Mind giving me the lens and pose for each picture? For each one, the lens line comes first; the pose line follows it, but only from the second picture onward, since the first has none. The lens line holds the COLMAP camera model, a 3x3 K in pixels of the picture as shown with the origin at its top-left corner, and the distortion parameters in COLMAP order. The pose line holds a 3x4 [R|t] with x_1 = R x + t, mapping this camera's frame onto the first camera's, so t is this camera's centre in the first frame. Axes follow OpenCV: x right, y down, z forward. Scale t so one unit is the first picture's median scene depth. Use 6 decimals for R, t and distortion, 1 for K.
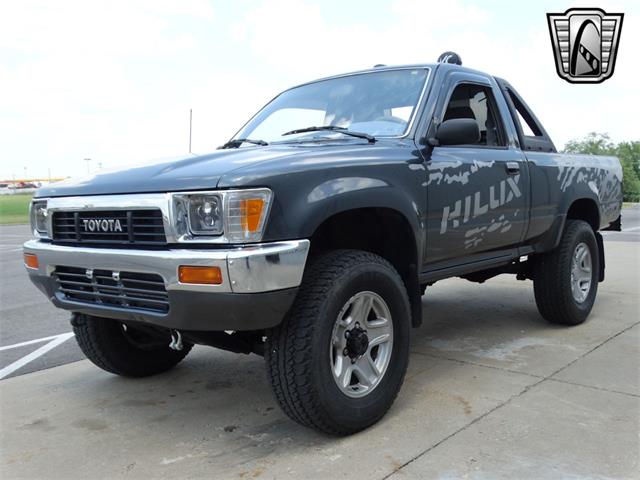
lens RADIAL K [[670.2, 0, 321.1], [0, 670.2, 239.5], [0, 0, 1]] dist [0.011390, -0.011673]
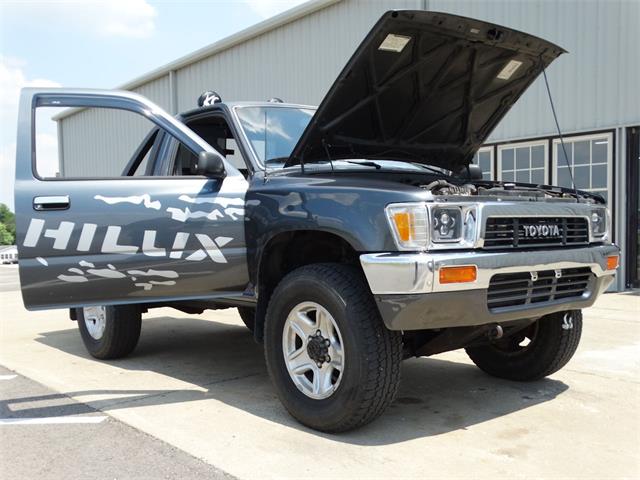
lens RADIAL K [[707.8, 0, 319.0], [0, 707.8, 241.4], [0, 0, 1]] dist [0.004296, 0.003195]
pose [[0.169132, 0.009392, 0.985549, -1.488825], [0.079433, 0.996572, -0.023128, -0.005679], [-0.982387, 0.082197, 0.167806, 1.133153]]
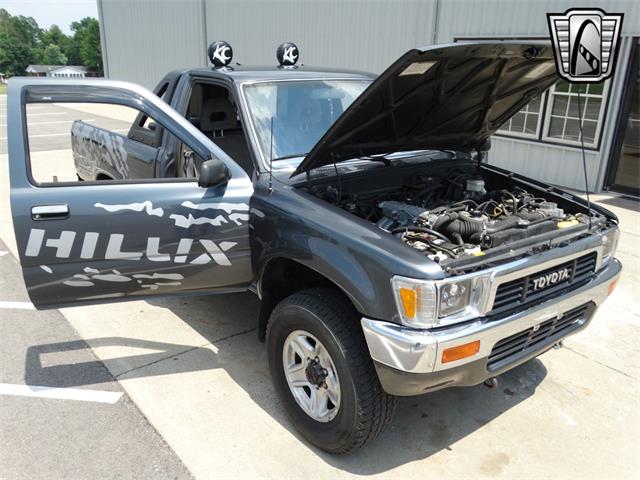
lens RADIAL K [[583.5, 0, 318.1], [0, 583.5, 250.2], [0, 0, 1]] dist [0.004362, 0.003914]
pose [[0.191720, -0.277975, 0.941261, -1.224619], [0.035310, 0.960385, 0.276431, -0.325041], [-0.980814, -0.019761, 0.193940, 1.151745]]
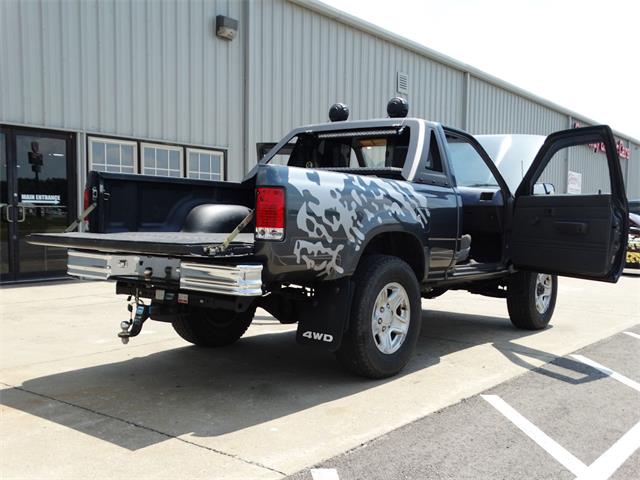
lens RADIAL K [[707.8, 0, 319.0], [0, 707.8, 241.4], [0, 0, 1]] dist [0.004296, 0.003195]
pose [[-0.997446, 0.004671, -0.071271, 0.502804], [-0.000621, 0.997254, 0.074058, -0.191264], [0.071421, 0.073914, -0.994704, 3.552936]]
